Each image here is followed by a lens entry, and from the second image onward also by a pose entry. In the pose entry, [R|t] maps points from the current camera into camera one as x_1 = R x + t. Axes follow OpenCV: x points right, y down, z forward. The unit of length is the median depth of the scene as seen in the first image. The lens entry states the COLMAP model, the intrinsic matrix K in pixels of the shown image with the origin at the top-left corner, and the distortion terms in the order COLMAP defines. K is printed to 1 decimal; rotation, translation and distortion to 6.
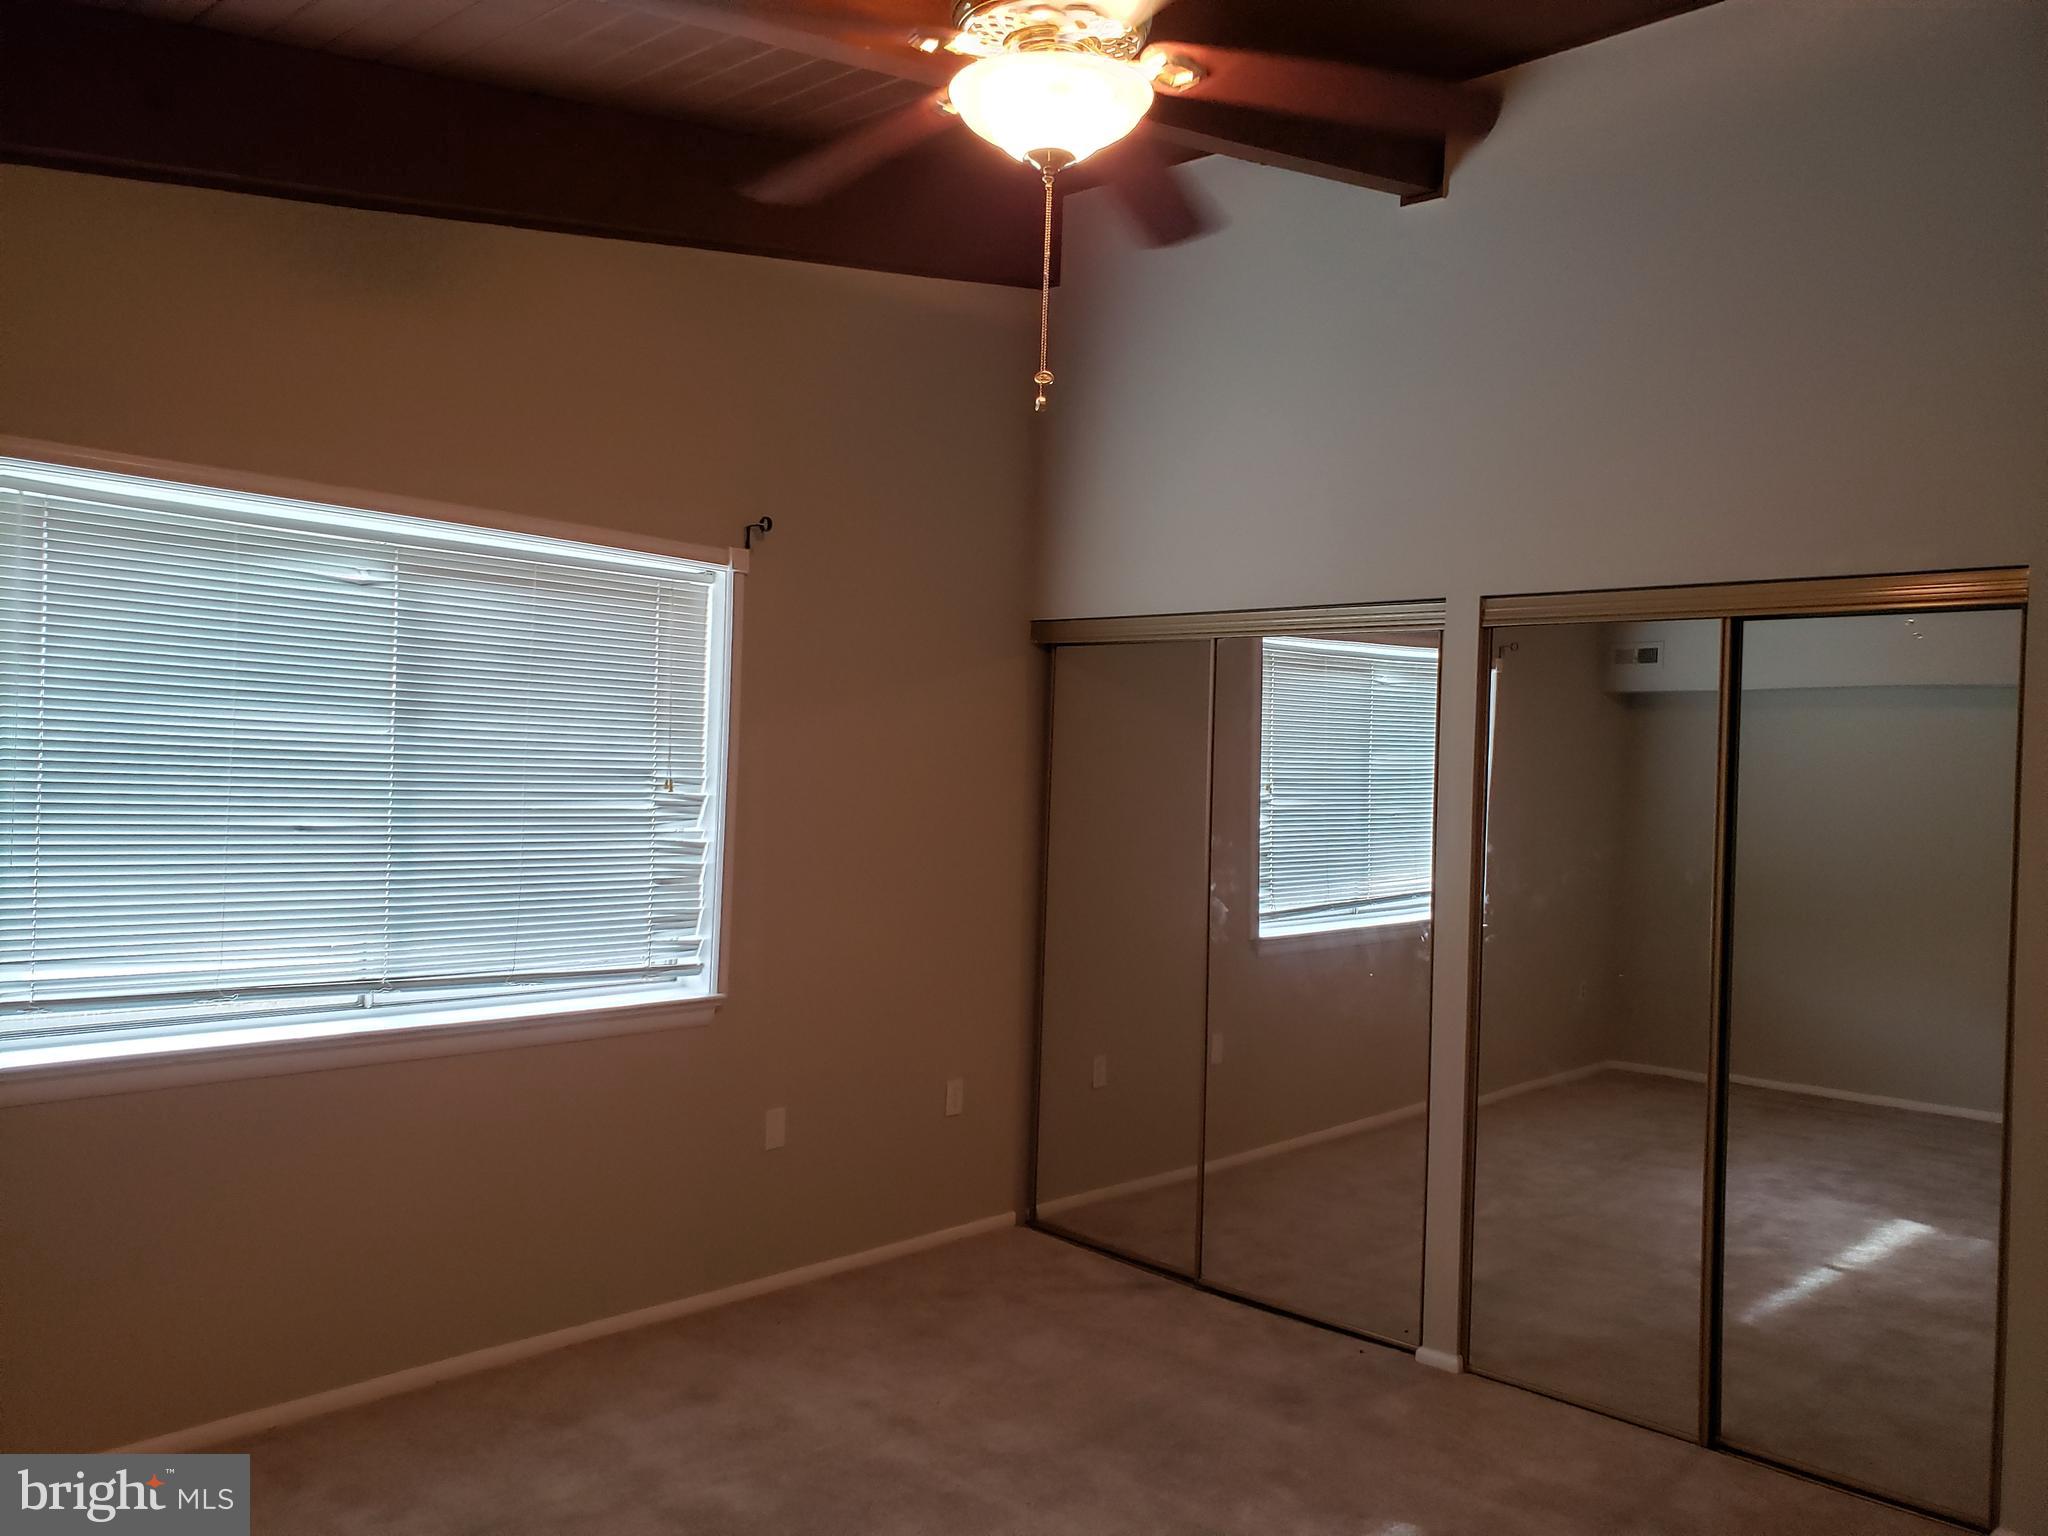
lens RADIAL K [[1561.1, 0, 1024.0], [0, 1561.1, 768.0], [0, 0, 1]] dist [-0.042917, -0.000610]
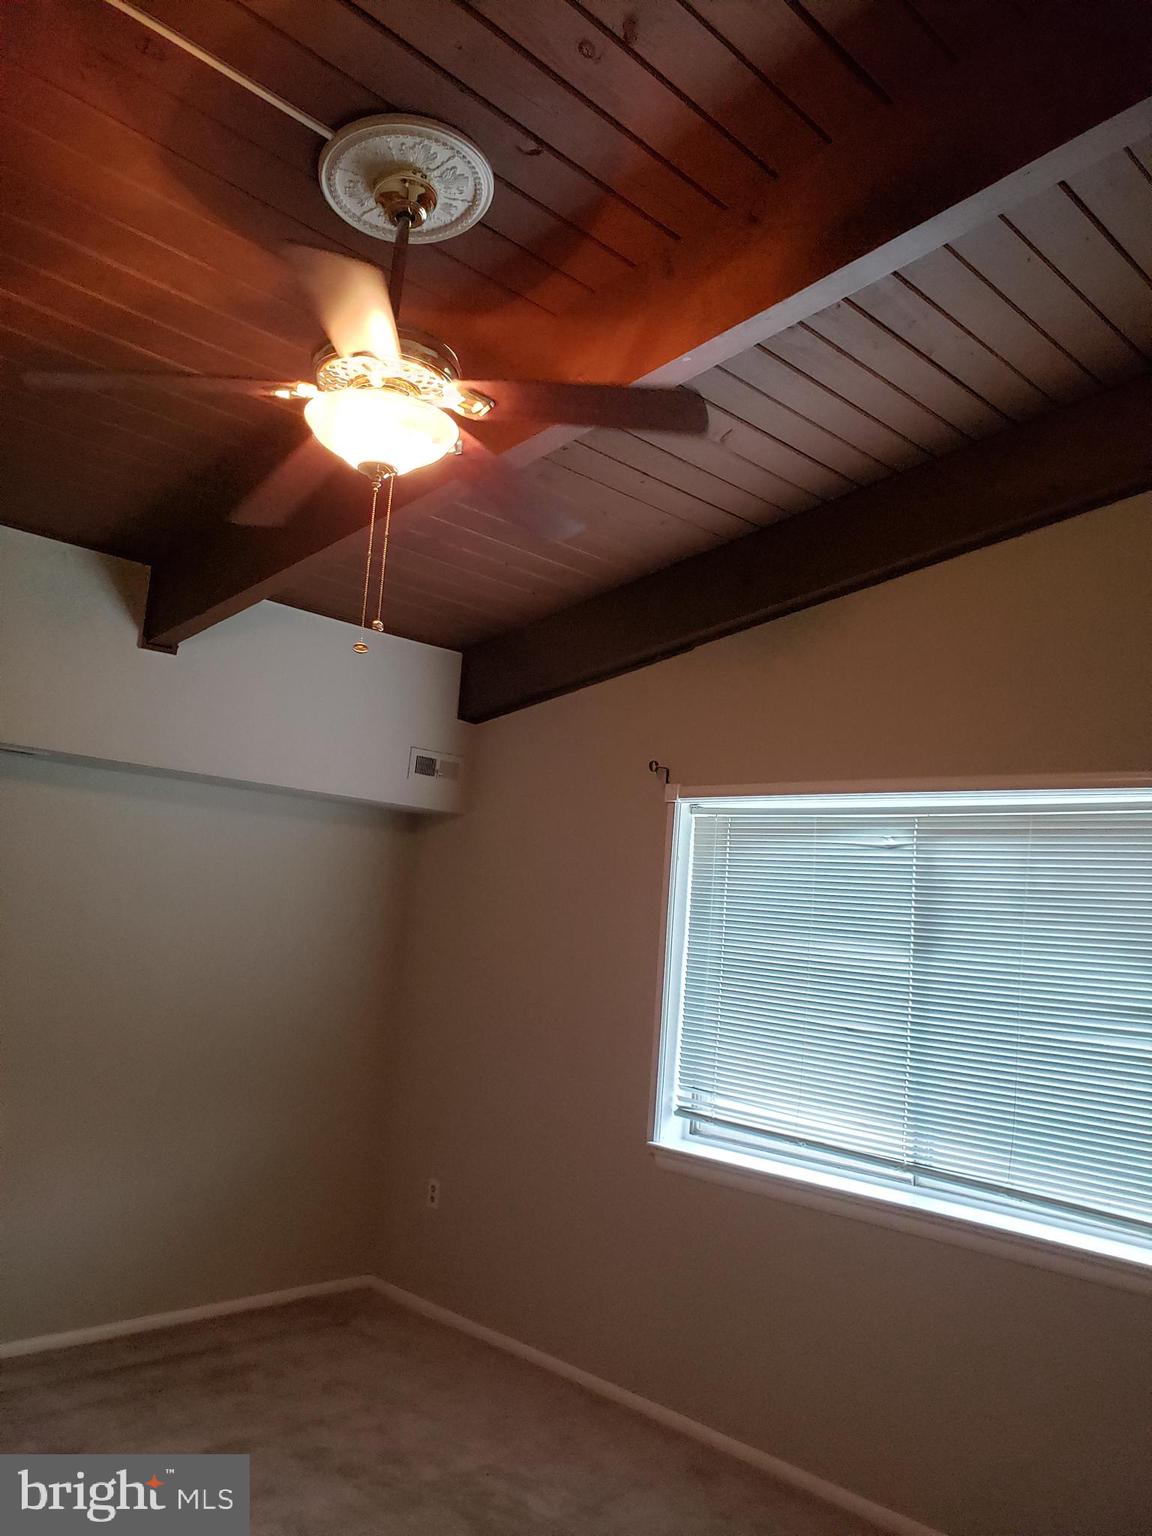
lens RADIAL K [[1206.2, 0, 576.0], [0, 1206.2, 768.0], [0, 0, 1]] dist [-0.044998, 0.104210]
pose [[-0.042353, -0.174064, -0.983823, 0.602519], [-0.086878, 0.981618, -0.169934, 0.013044], [0.995318, 0.078275, -0.056696, 0.767947]]
